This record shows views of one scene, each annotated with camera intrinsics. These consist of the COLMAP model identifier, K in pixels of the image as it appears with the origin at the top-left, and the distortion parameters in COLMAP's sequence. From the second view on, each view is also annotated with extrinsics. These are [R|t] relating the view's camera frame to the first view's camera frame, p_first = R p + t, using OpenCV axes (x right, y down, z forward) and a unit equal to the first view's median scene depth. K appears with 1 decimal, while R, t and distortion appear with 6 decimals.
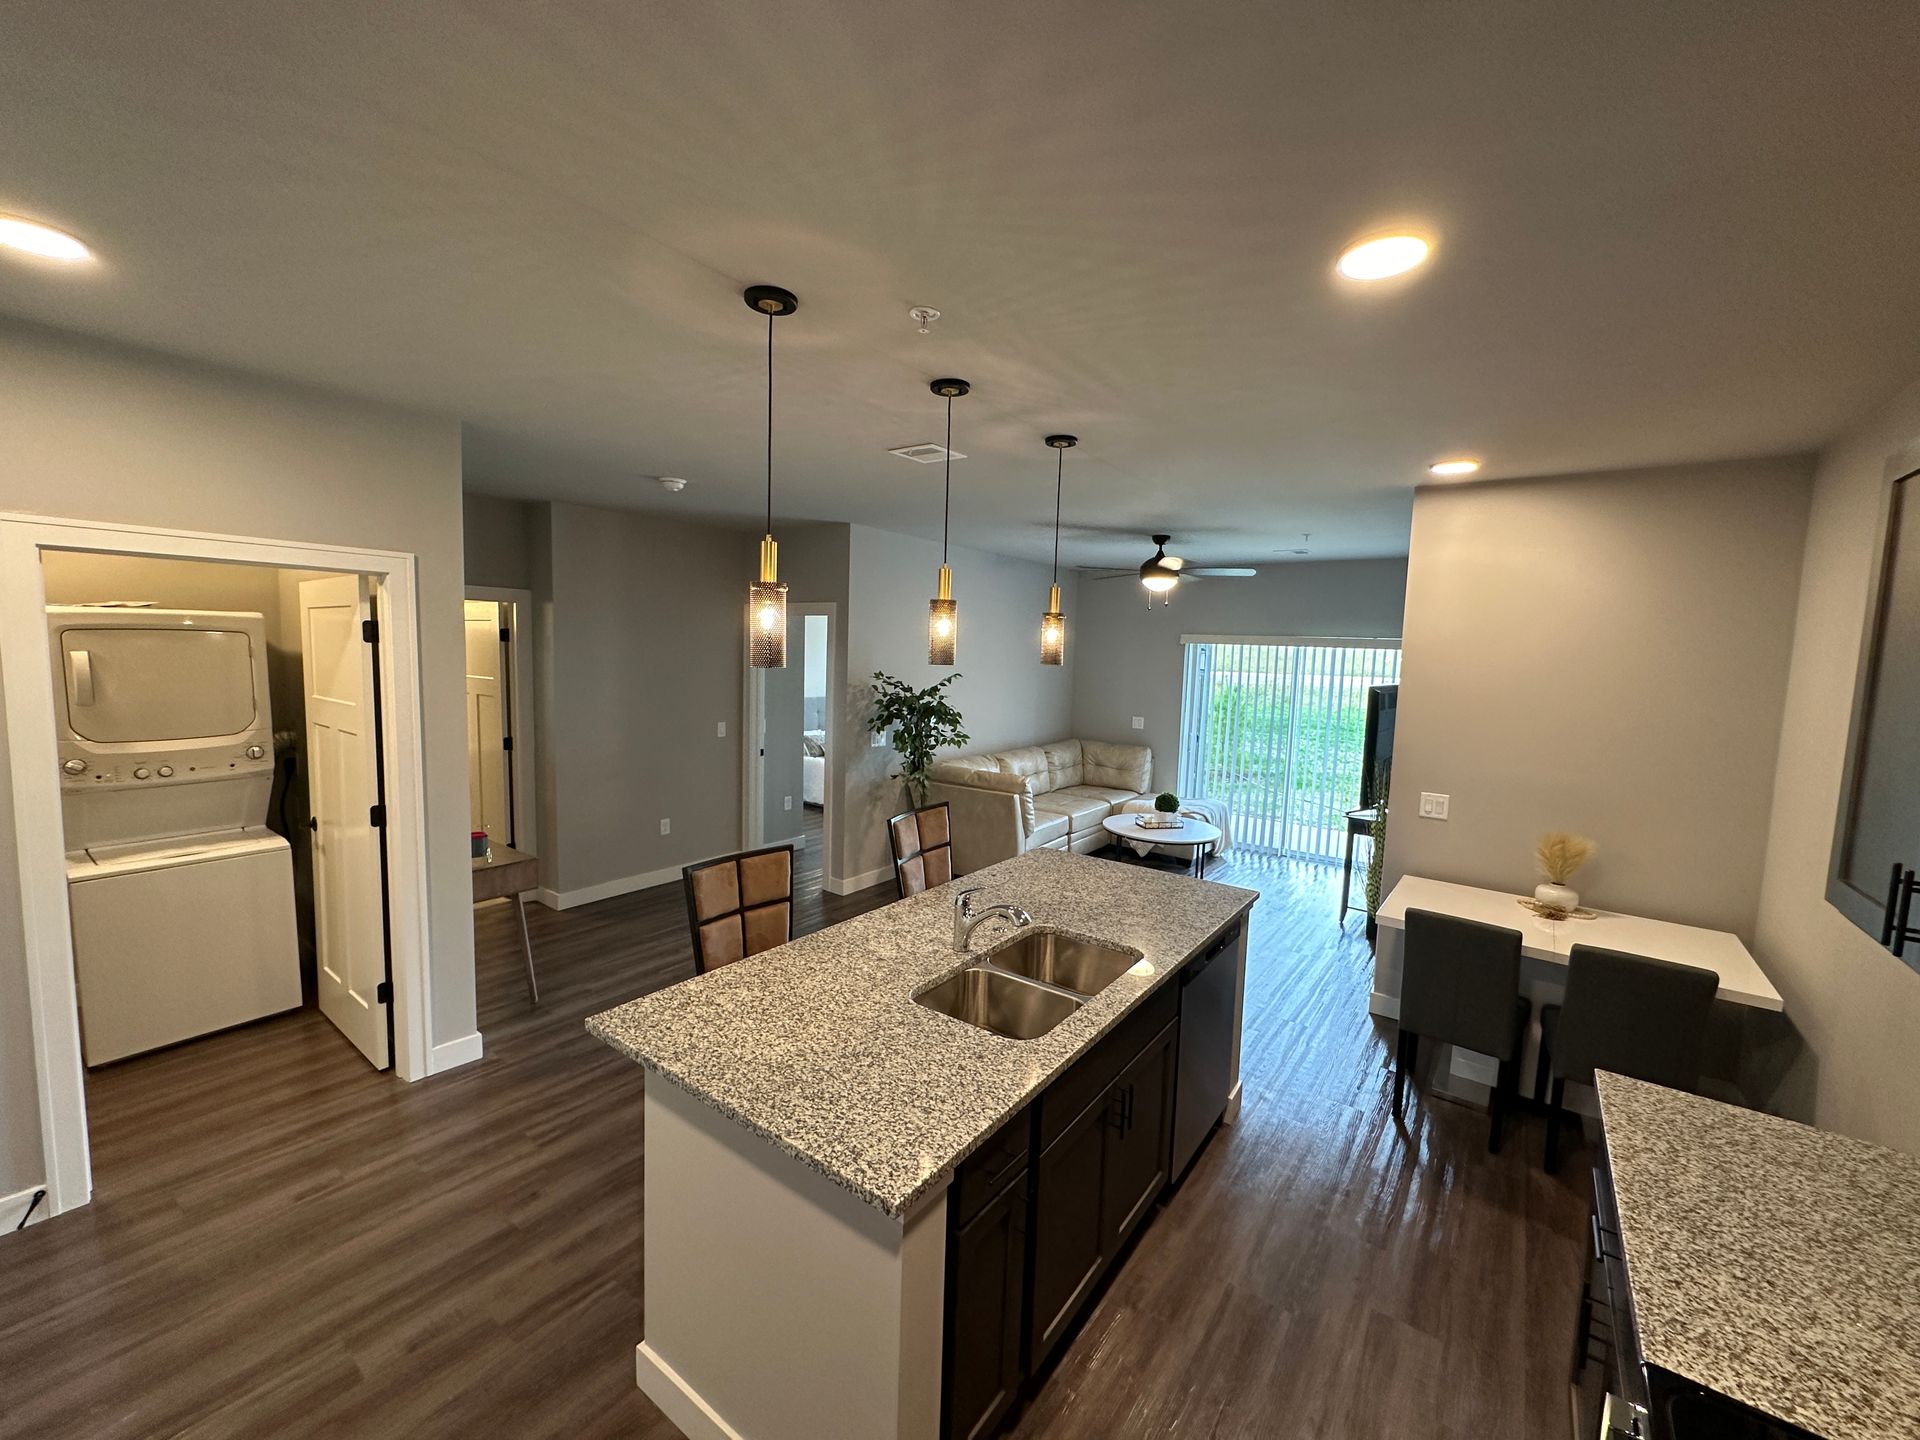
lens RADIAL K [[766.8, 0, 960.2], [0, 766.8, 716.7], [0, 0, 1]] dist [-0.002416, 0.000799]
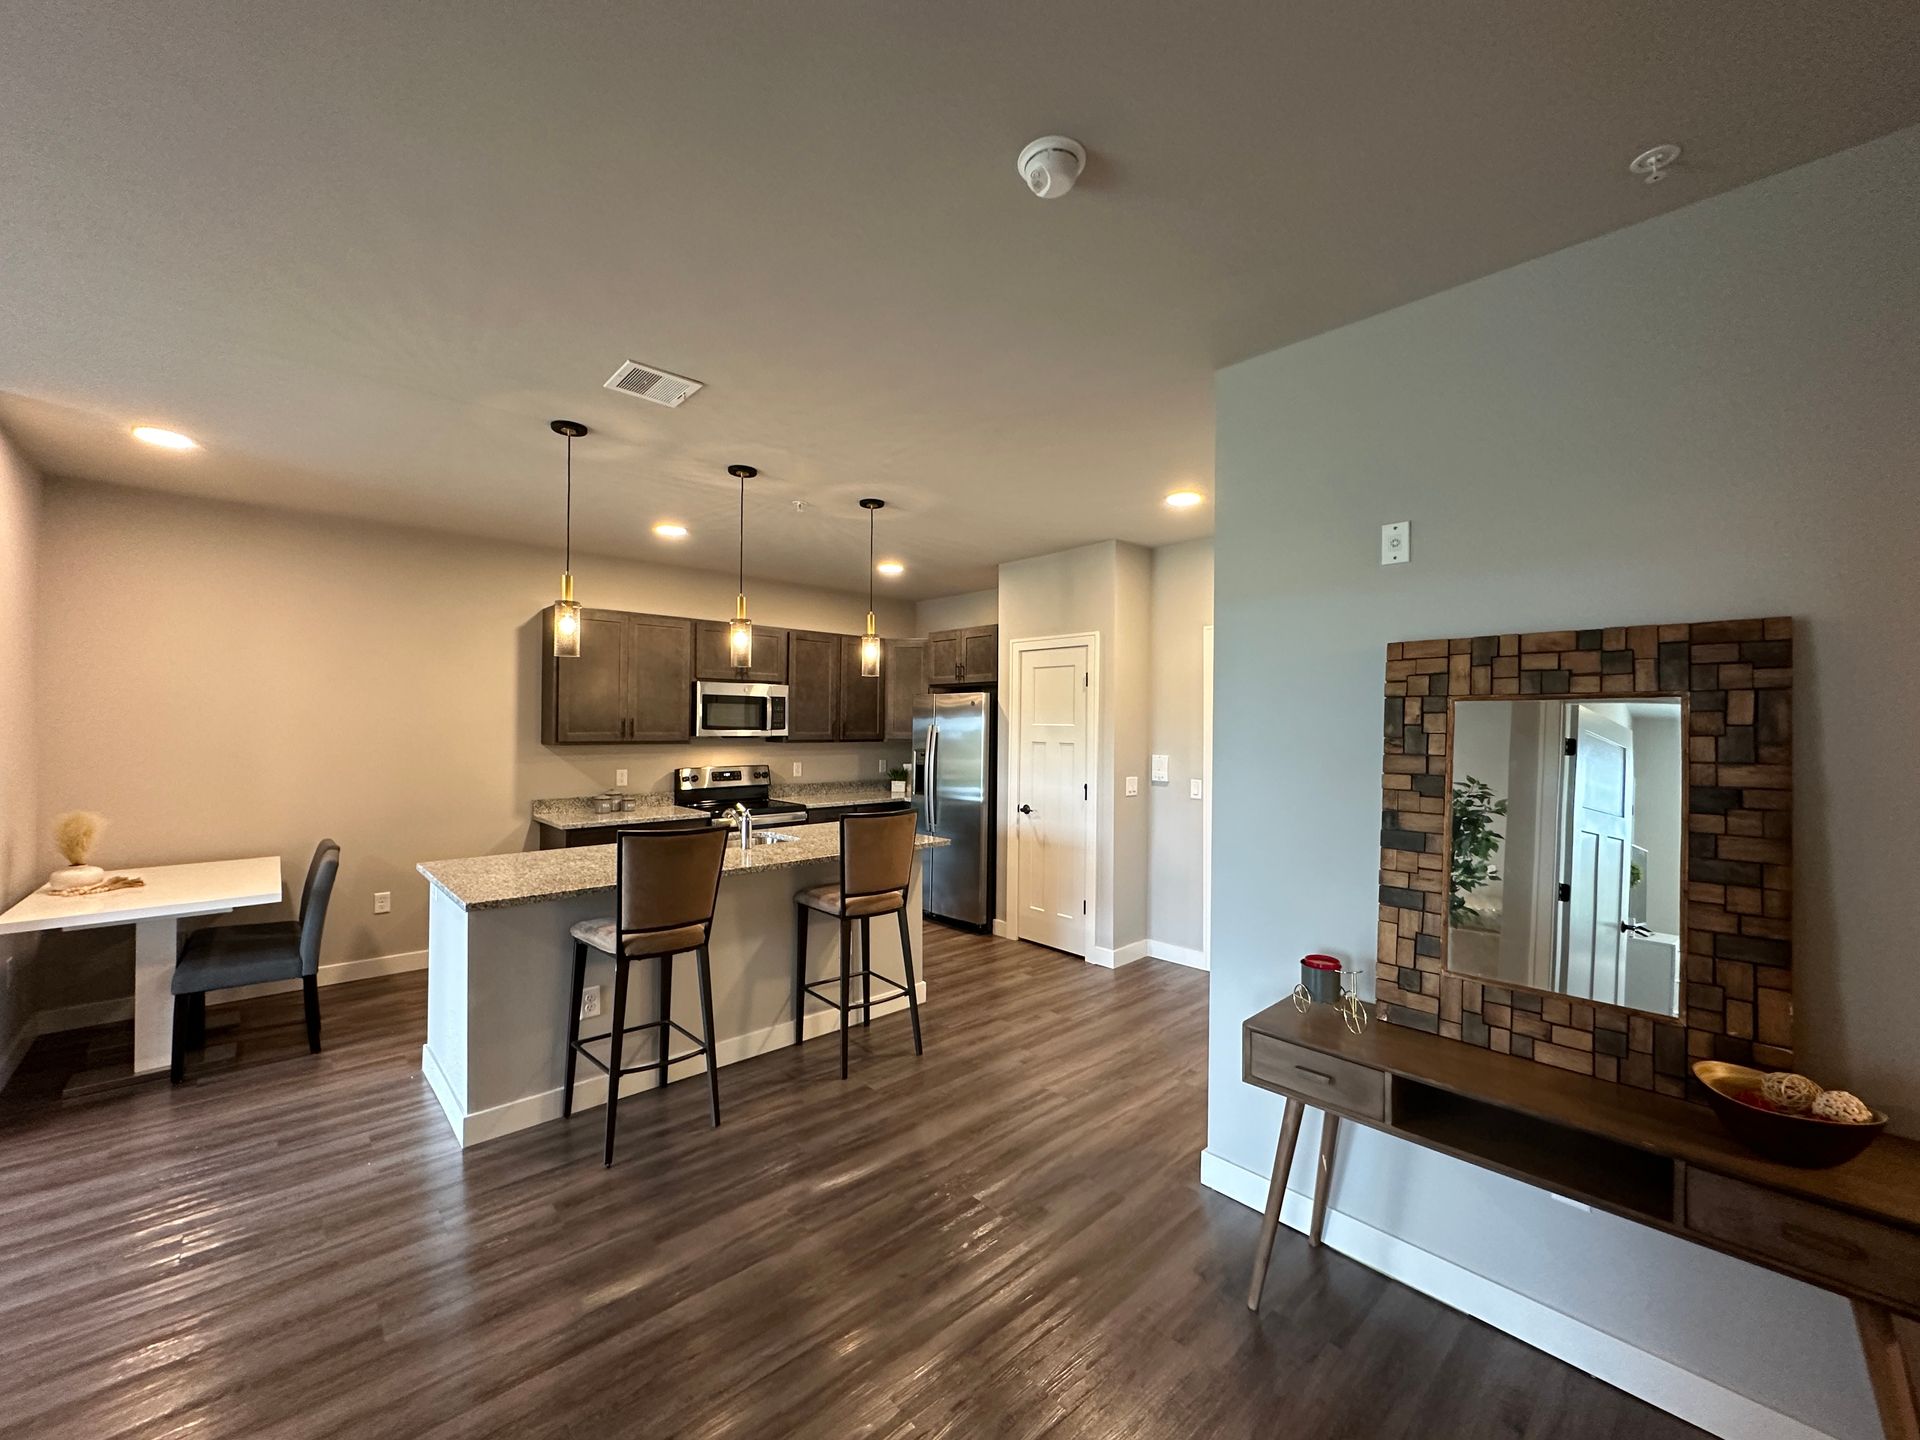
lens RADIAL K [[766.8, 0, 960.2], [0, 766.8, 716.7], [0, 0, 1]] dist [-0.002416, 0.000799]
pose [[-0.981803, -0.038908, 0.185872, -0.286255], [-0.021826, 0.995419, 0.093082, -0.049672], [-0.188642, 0.087332, -0.978155, 0.979017]]
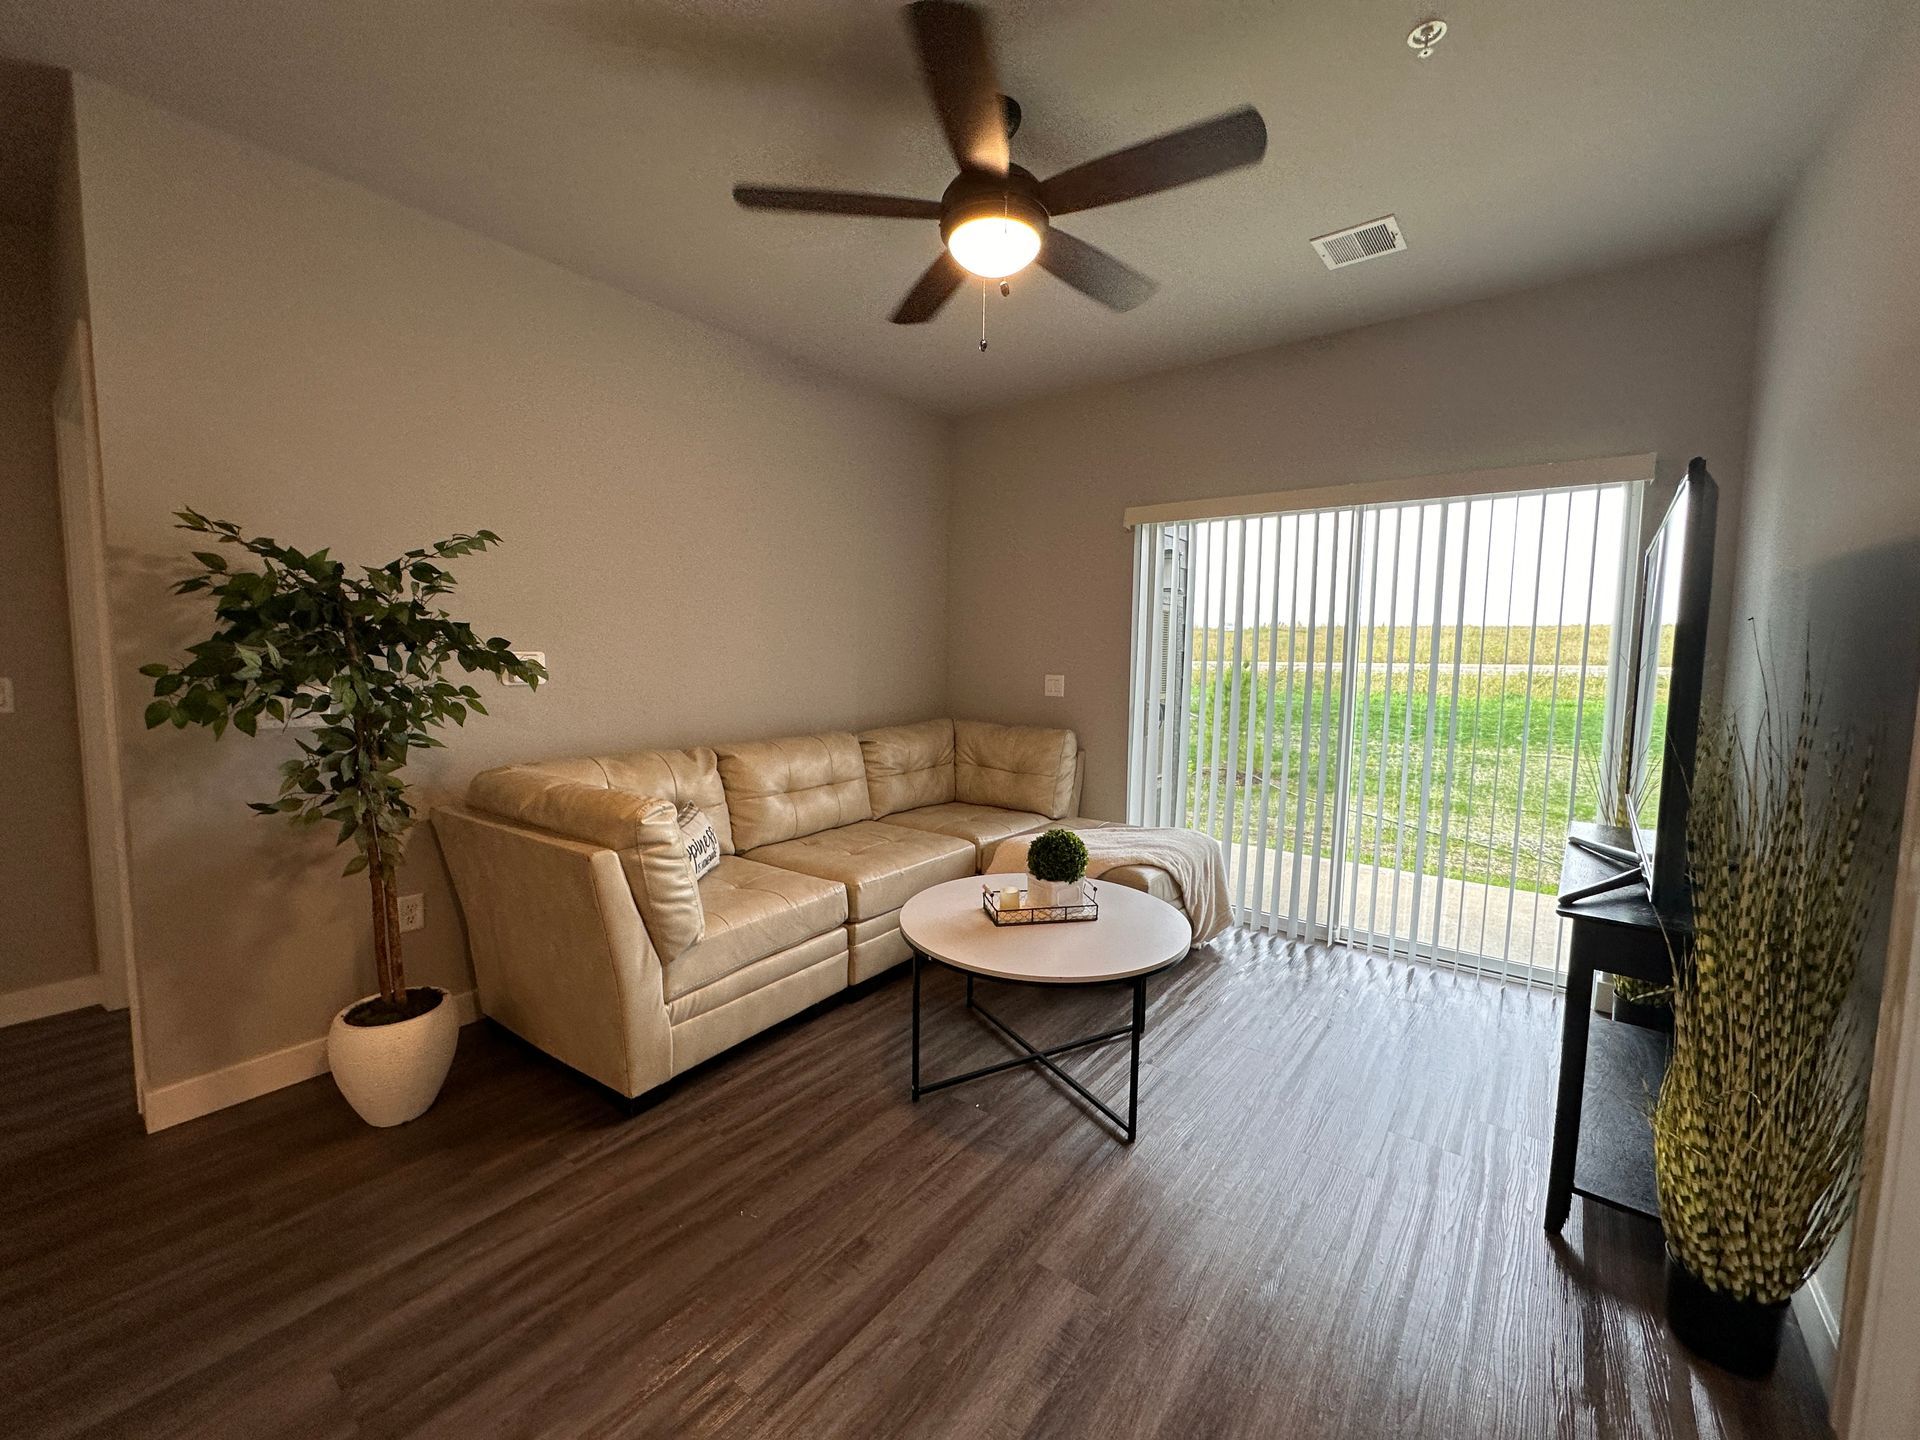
lens RADIAL K [[748.7, 0, 963.8], [0, 748.7, 712.2], [0, 0, 1]] dist [0.013813, 0.000089]
pose [[0.999510, -0.018537, -0.025206, 0.234100], [0.018272, 0.999776, -0.010716, 0.040308], [0.025399, 0.010251, 0.999625, 0.608749]]
